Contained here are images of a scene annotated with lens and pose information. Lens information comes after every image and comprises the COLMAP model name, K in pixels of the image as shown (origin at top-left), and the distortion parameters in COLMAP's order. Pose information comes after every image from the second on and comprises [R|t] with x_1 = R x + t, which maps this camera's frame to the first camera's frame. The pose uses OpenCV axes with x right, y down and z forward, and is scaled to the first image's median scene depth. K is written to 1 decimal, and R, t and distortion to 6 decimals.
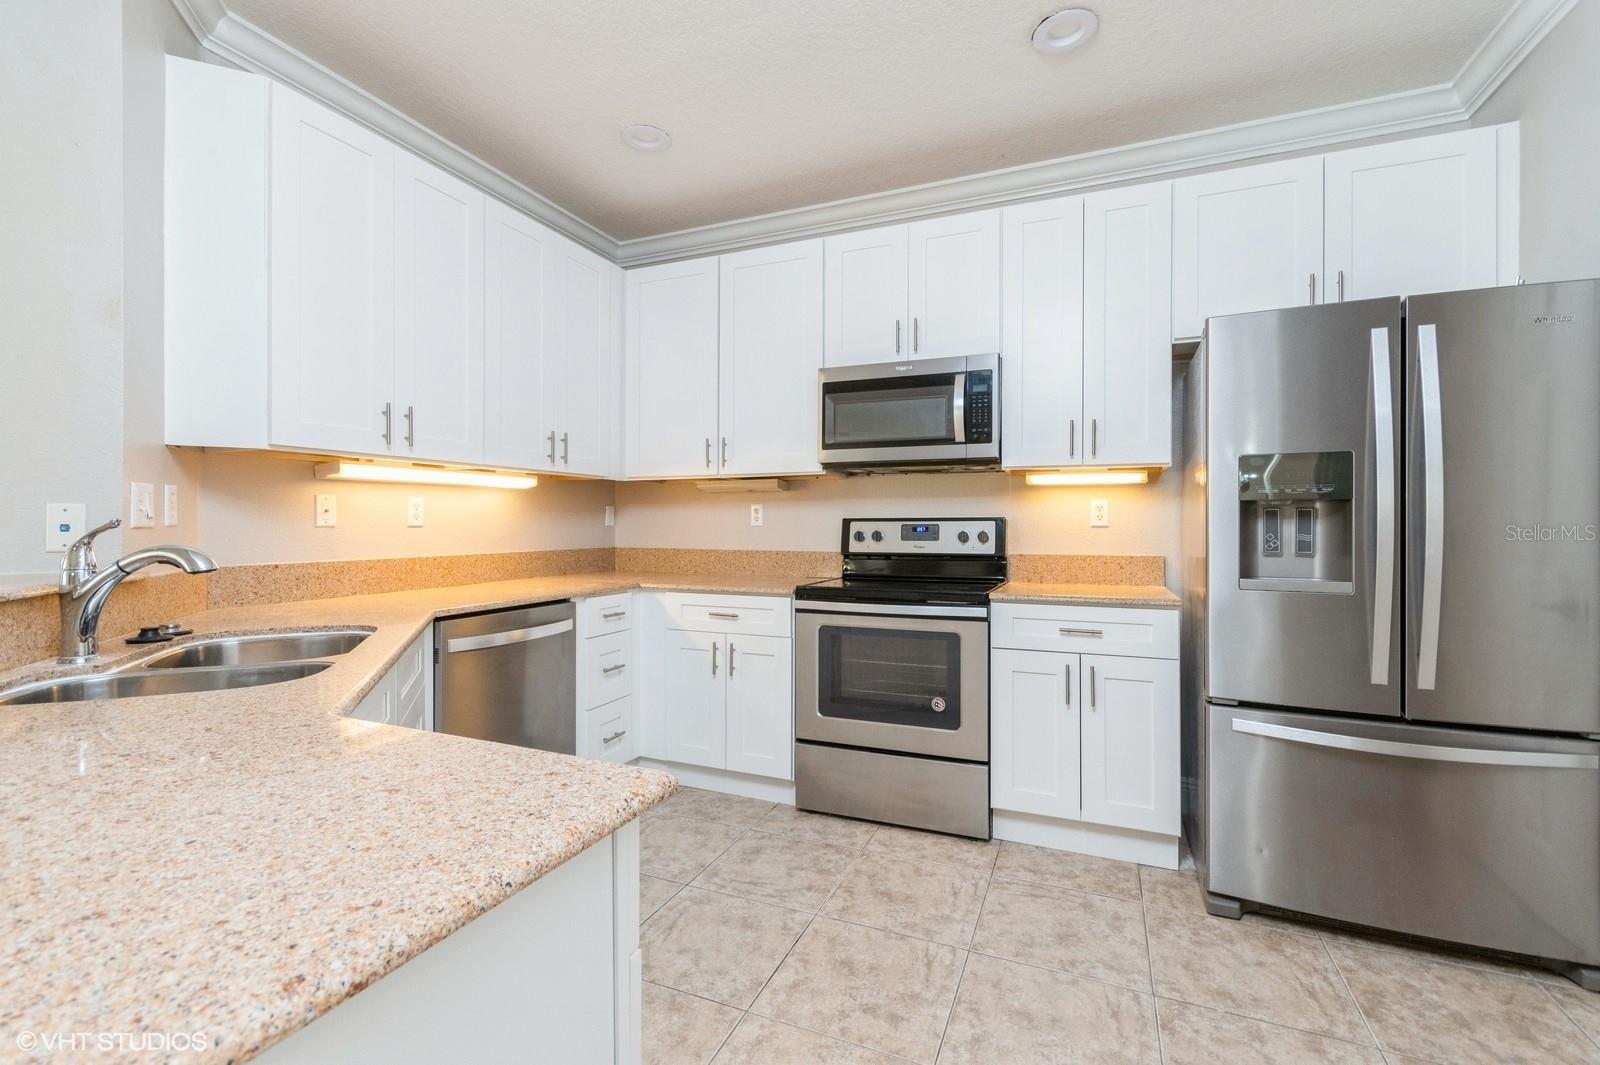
lens RADIAL K [[676.0, 0, 814.8], [0, 676.0, 520.6], [0, 0, 1]] dist [-0.000050, -0.000589]
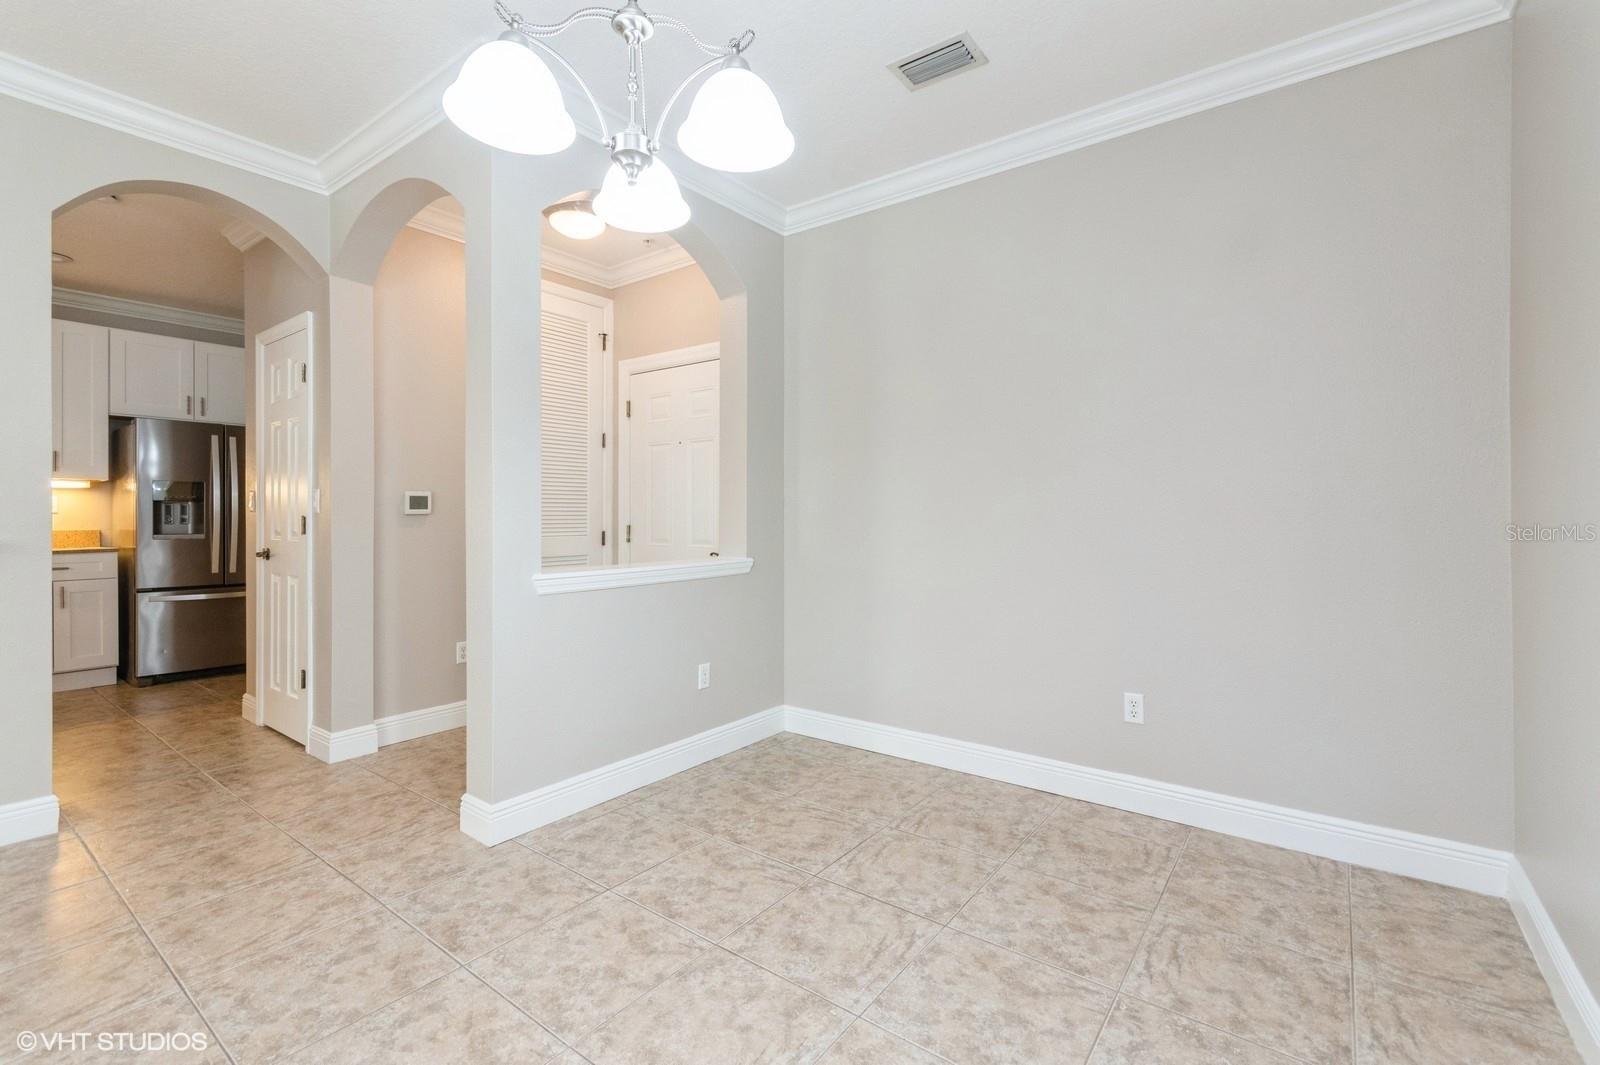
lens RADIAL K [[704.5, 0, 795.2], [0, 704.5, 522.9], [0, 0, 1]] dist [0.005887, -0.001368]
pose [[0.258283, -0.012671, 0.965986, -0.804868], [-0.006507, 0.999868, 0.014855, -0.003733], [-0.966047, -0.010123, 0.258167, -1.231723]]
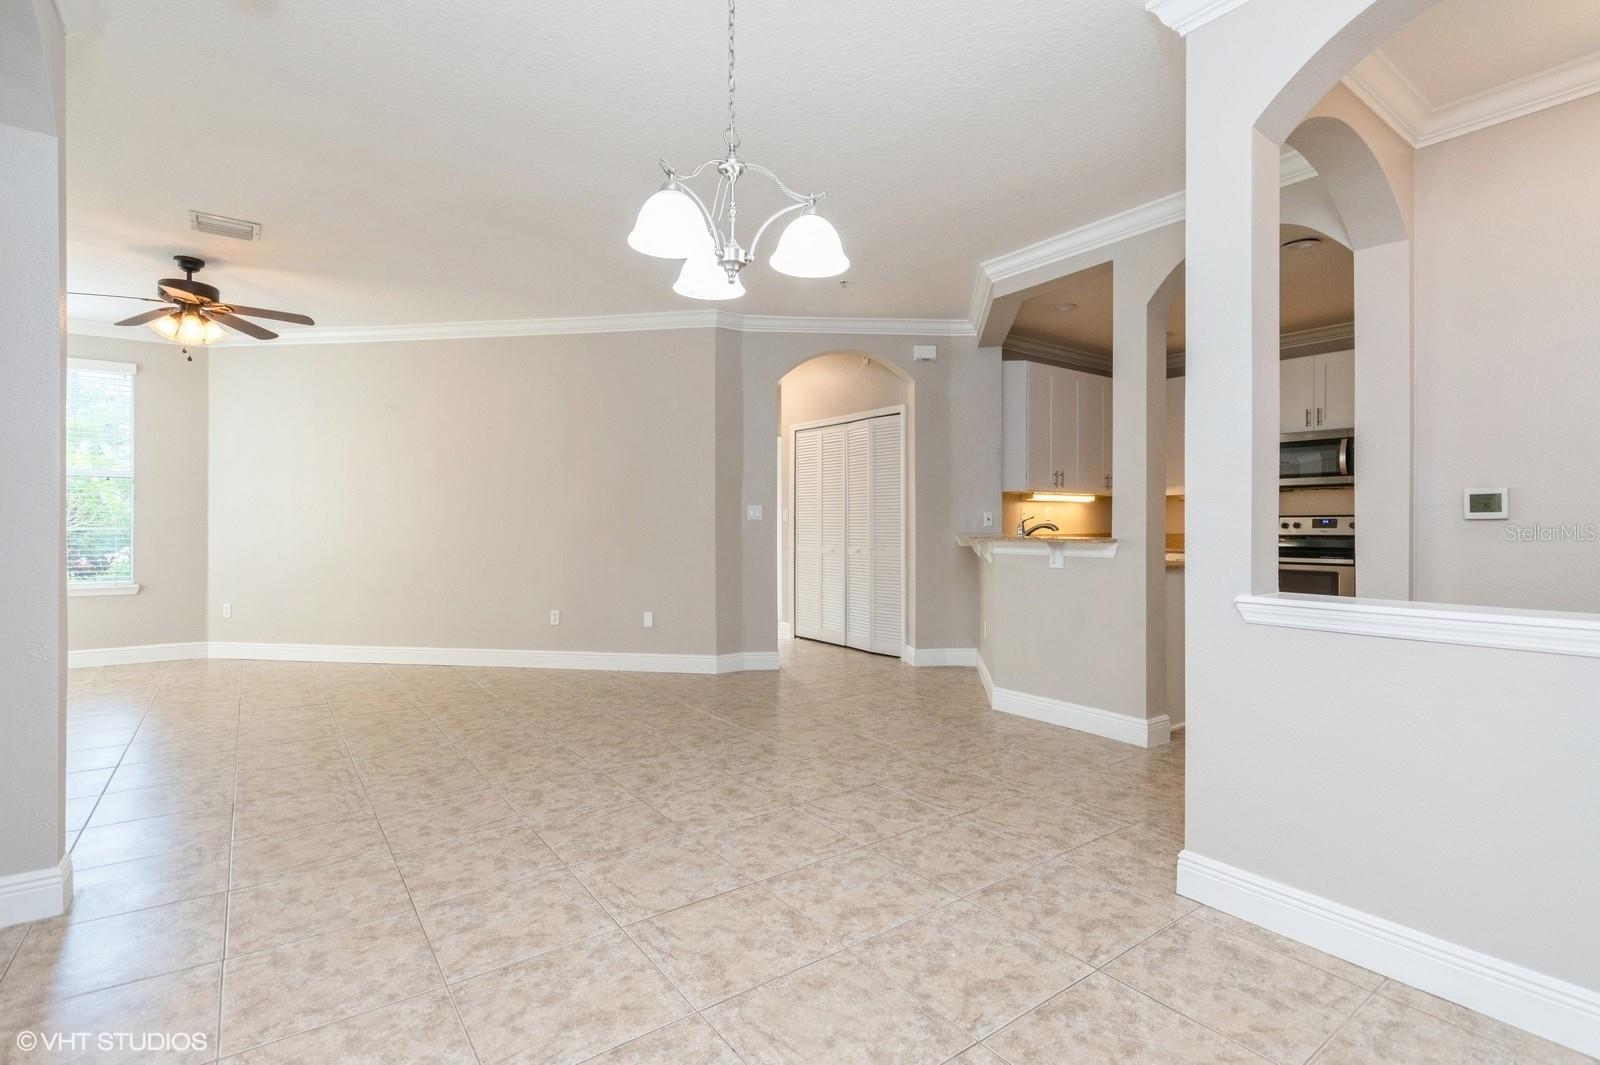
lens RADIAL K [[757.7, 0, 803.2], [0, 757.7, 512.9], [0, 0, 1]] dist [-0.000332, -0.007834]
pose [[0.852006, -0.004685, -0.523511, 0.030873], [0.001486, 0.999978, -0.006529, 0.001351], [0.523529, 0.004785, 0.851994, -1.569840]]
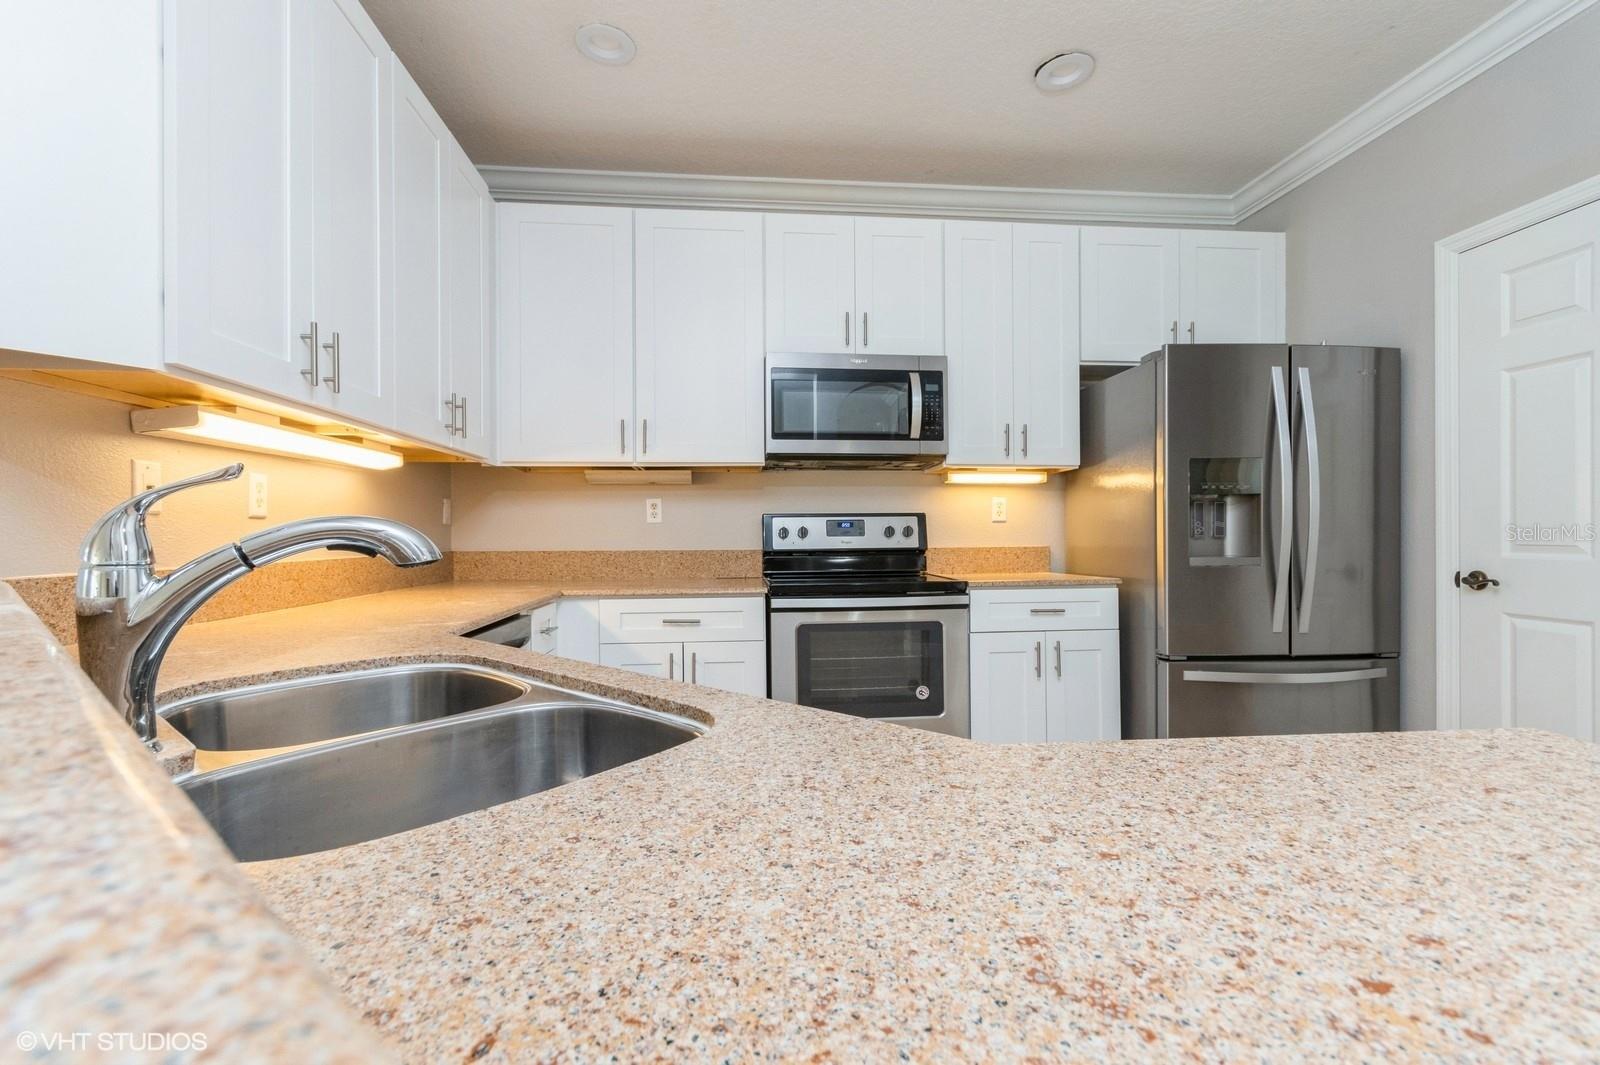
lens RADIAL K [[677.0, 0, 765.9], [0, 677.0, 532.2], [0, 0, 1]] dist [-0.000033, -0.000634]
pose [[0.890011, -0.004422, 0.455918, -0.451911], [0.004768, 0.999989, 0.000393, 0.025325], [-0.455915, 0.001824, 0.890022, 0.179687]]
